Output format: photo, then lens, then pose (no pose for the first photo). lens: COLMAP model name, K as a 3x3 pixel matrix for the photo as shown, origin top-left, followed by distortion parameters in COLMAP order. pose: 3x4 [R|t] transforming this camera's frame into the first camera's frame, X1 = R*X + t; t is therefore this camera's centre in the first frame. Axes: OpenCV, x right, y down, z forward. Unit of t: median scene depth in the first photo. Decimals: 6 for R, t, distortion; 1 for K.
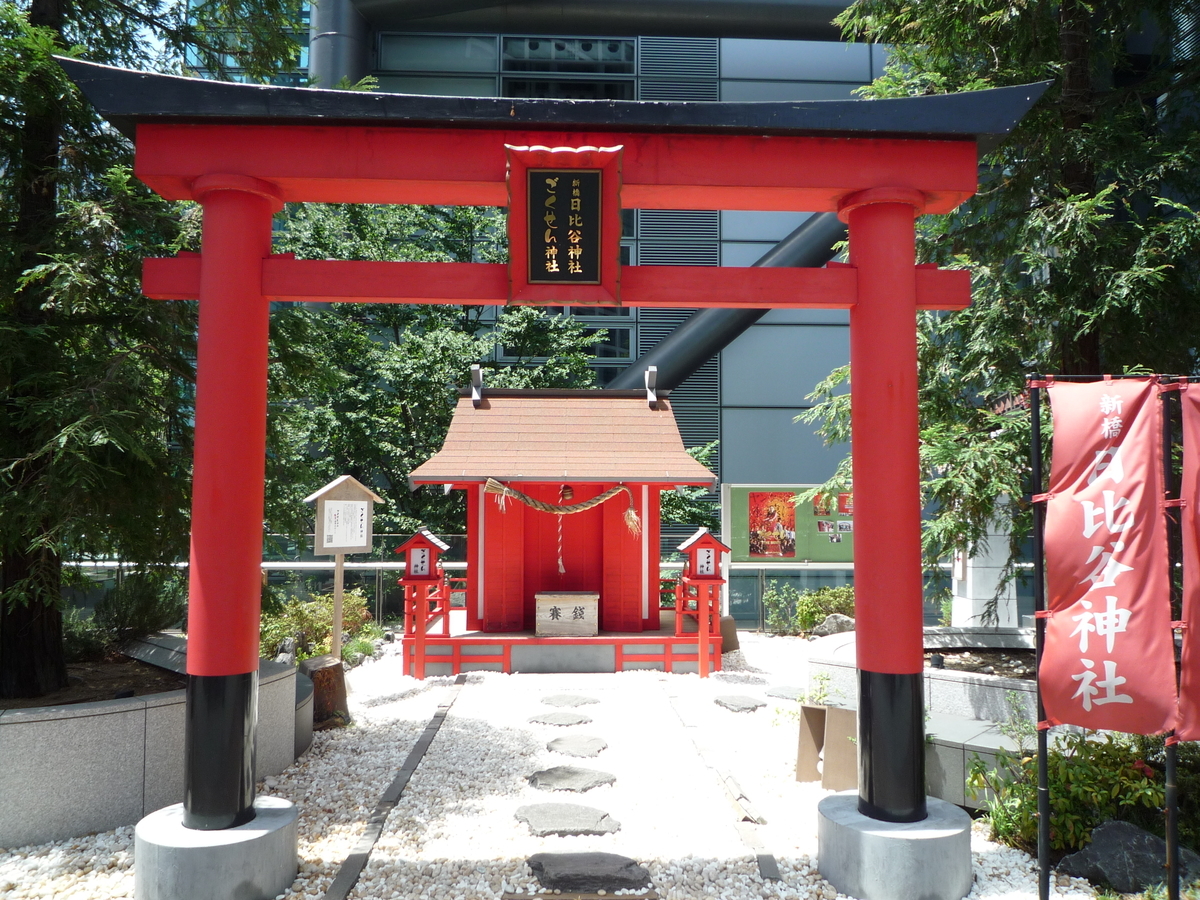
lens RADIAL K [[895.0, 0, 600.0], [0, 895.0, 450.0], [0, 0, 1]] dist [0.039675, -0.091679]
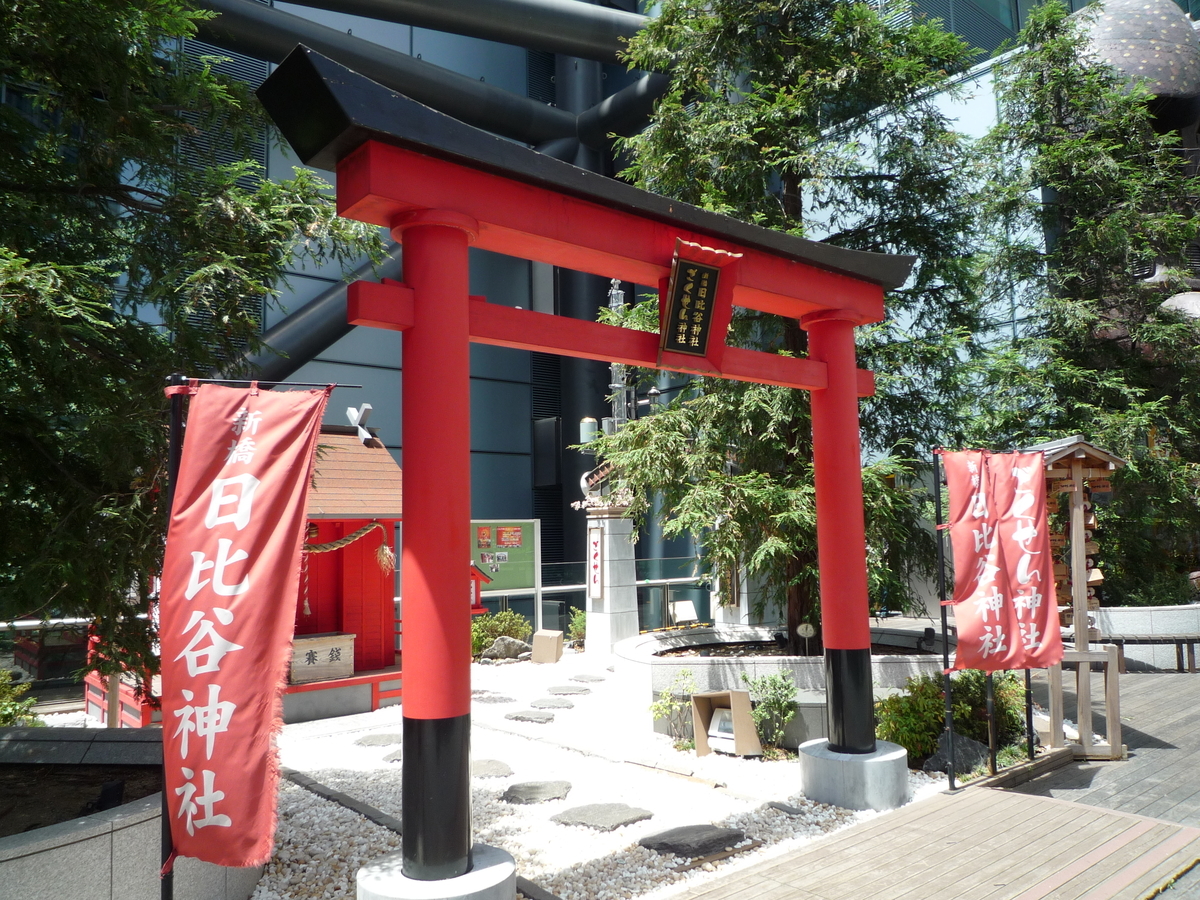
lens RADIAL K [[895.0, 0, 600.0], [0, 895.0, 450.0], [0, 0, 1]] dist [0.039675, -0.091679]
pose [[0.791042, 0.038904, 0.610524, -0.691407], [-0.013819, 0.998858, -0.045745, 0.002160], [-0.611606, 0.027749, 0.790676, 0.087538]]
